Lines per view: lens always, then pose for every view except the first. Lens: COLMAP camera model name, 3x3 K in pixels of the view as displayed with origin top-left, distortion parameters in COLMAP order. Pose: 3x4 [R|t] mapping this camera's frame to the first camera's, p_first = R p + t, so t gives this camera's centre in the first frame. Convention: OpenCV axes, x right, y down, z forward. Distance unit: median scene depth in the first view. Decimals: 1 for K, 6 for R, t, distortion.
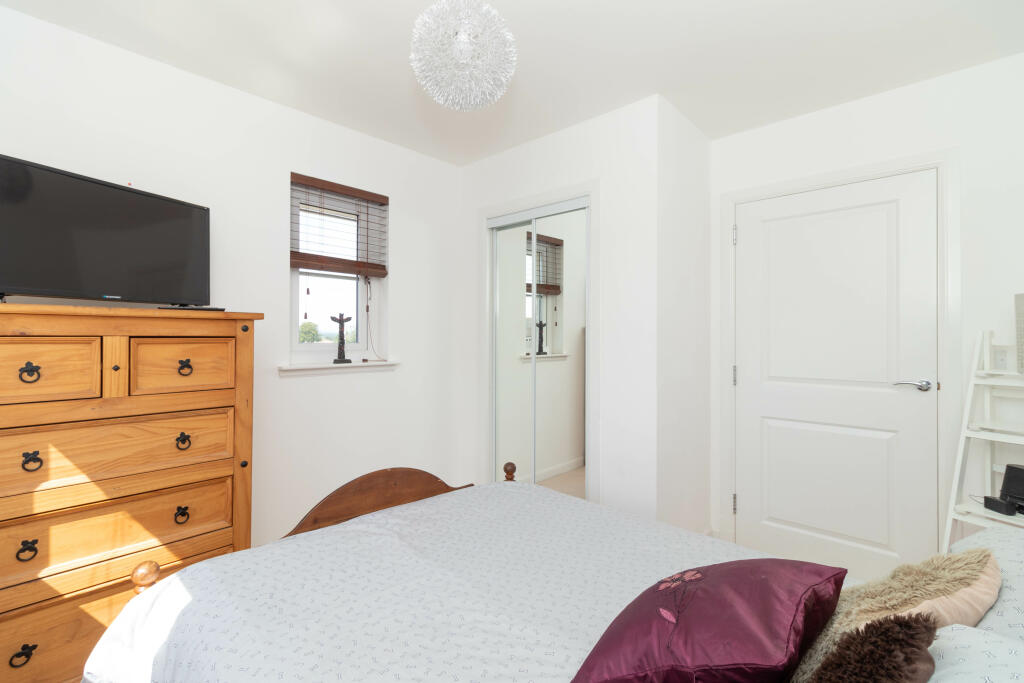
lens RADIAL K [[473.8, 0, 505.1], [0, 473.8, 336.8], [0, 0, 1]] dist [0.000193, 0.000145]
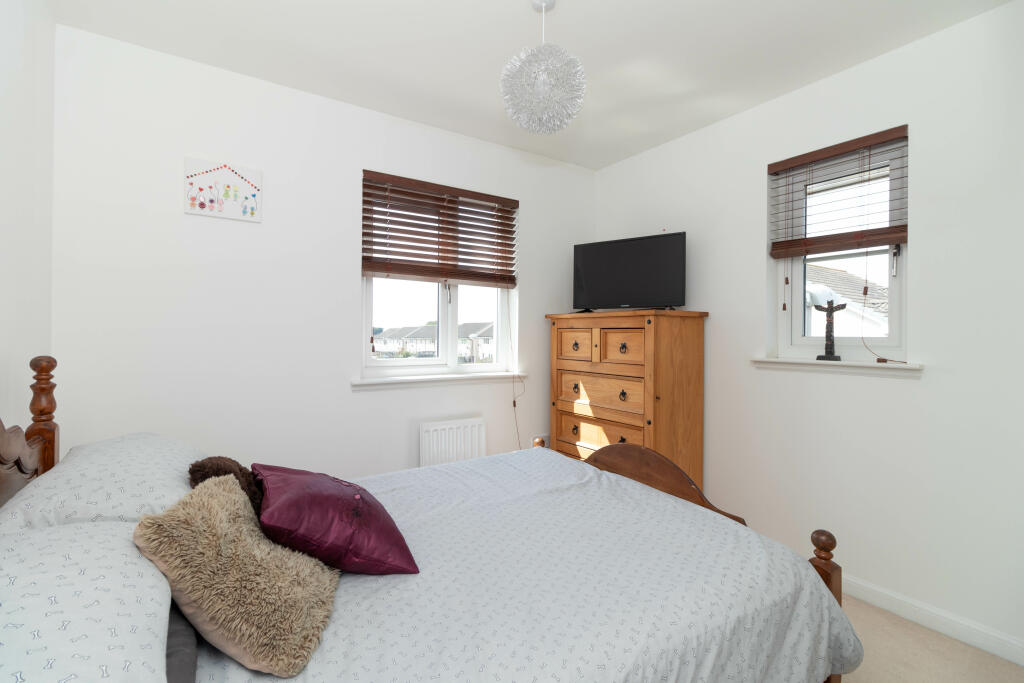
lens RADIAL K [[473.8, 0, 508.9], [0, 473.8, 338.5], [0, 0, 1]] dist [0.000193, 0.000145]
pose [[-0.232535, 0.001922, -0.972586, 0.786723], [-0.010418, 0.999936, 0.004466, 0.025940], [0.972532, 0.011171, -0.232501, 0.849715]]
